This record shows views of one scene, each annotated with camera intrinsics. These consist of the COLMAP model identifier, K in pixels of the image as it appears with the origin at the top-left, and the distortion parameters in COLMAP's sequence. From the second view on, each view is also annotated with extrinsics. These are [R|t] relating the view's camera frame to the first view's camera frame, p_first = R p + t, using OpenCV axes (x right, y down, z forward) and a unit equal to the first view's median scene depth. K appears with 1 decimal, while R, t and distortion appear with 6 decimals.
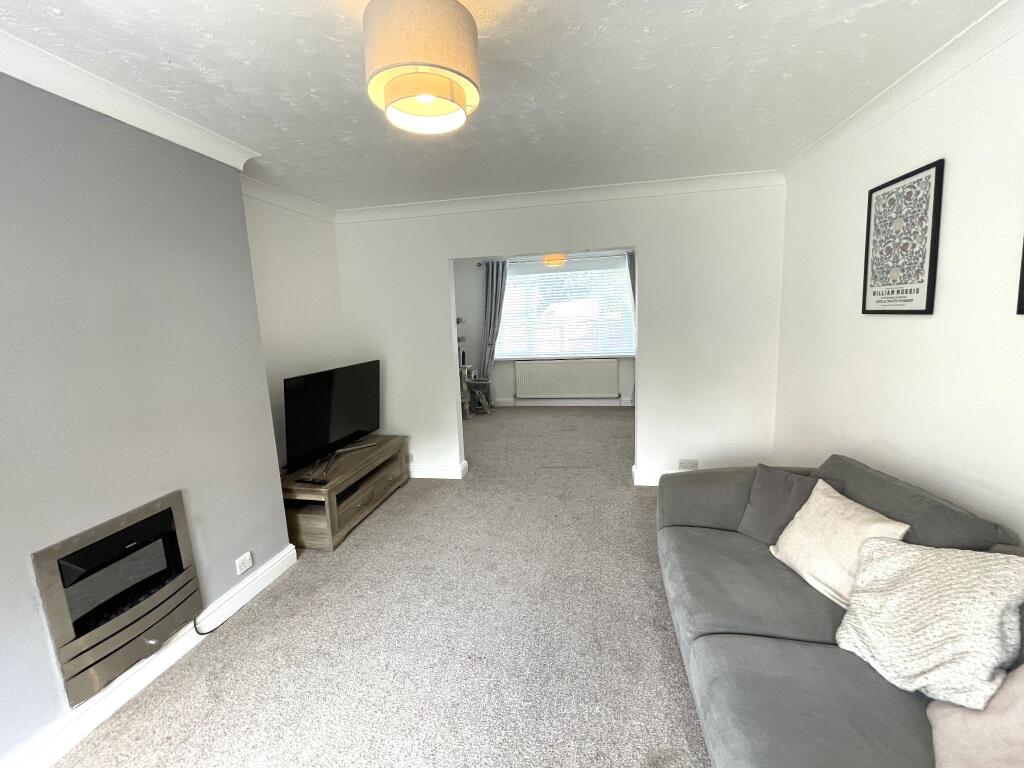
lens RADIAL K [[414.5, 0, 510.5], [0, 414.5, 373.1], [0, 0, 1]] dist [-0.001849, 0.000363]
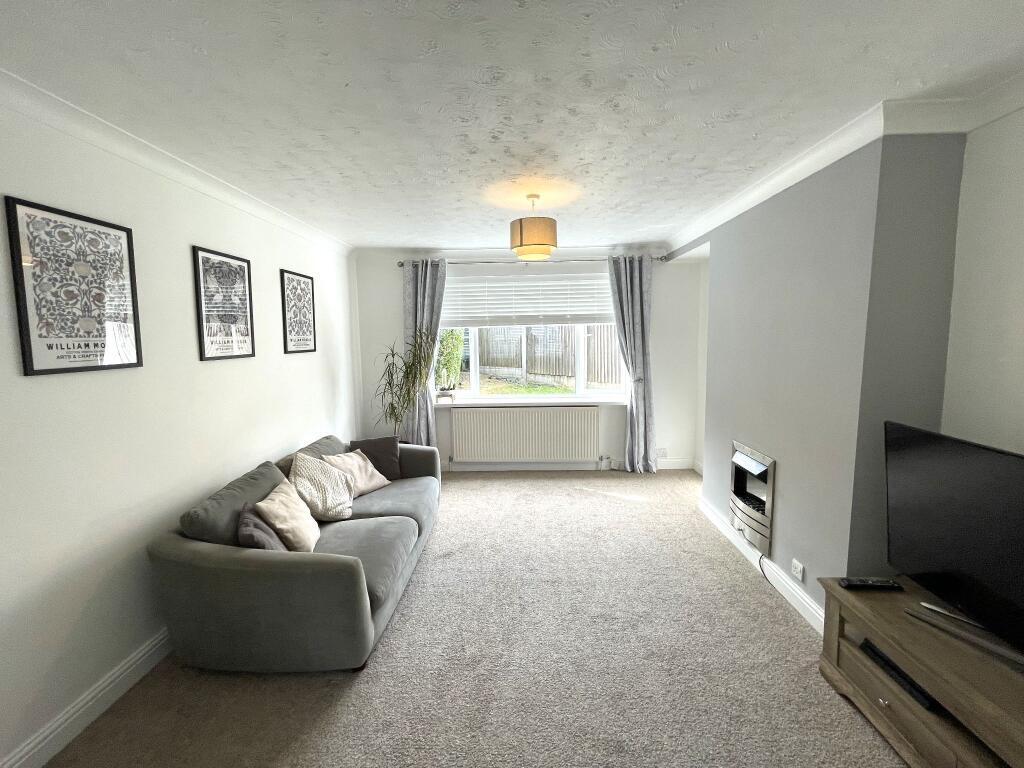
lens RADIAL K [[414.5, 0, 510.5], [0, 414.5, 373.1], [0, 0, 1]] dist [-0.001849, 0.000363]
pose [[-0.985835, 0.072832, -0.151078, 0.191994], [0.035651, 0.971204, 0.235565, -0.308030], [0.163884, 0.226843, -0.960044, 1.961944]]
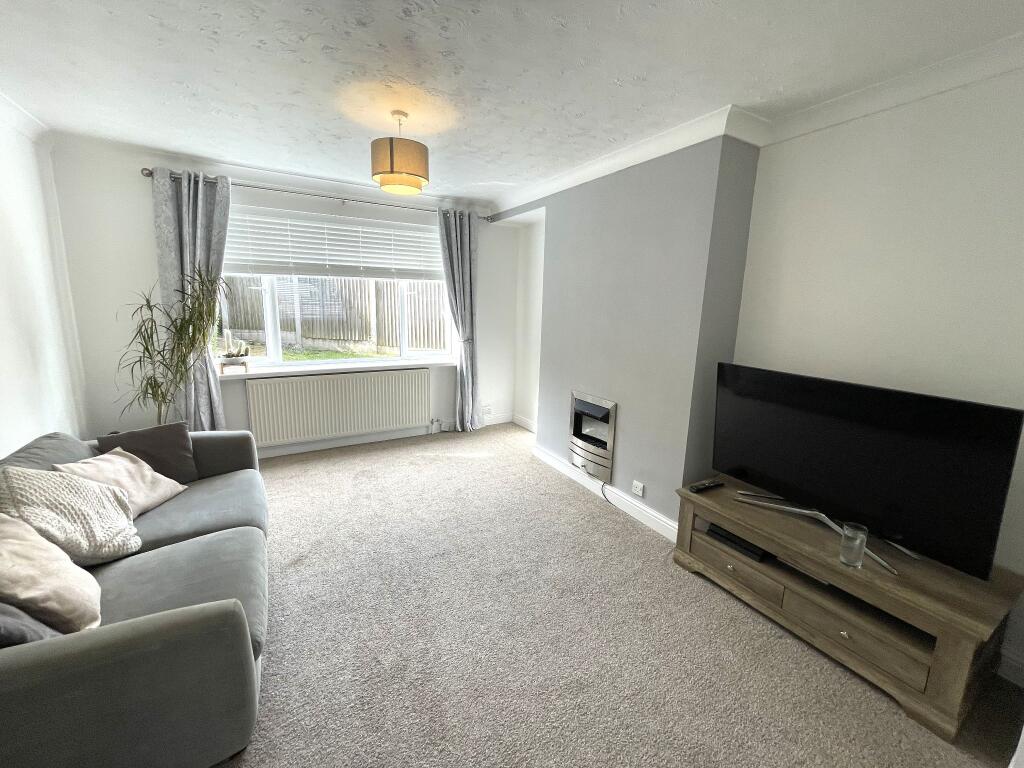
lens RADIAL K [[414.5, 0, 510.5], [0, 414.5, 373.1], [0, 0, 1]] dist [-0.001849, 0.000363]
pose [[-0.756344, 0.135500, -0.639988, 0.455163], [-0.084247, 0.949991, 0.300698, -0.244563], [0.648727, 0.281348, -0.707104, 1.724161]]
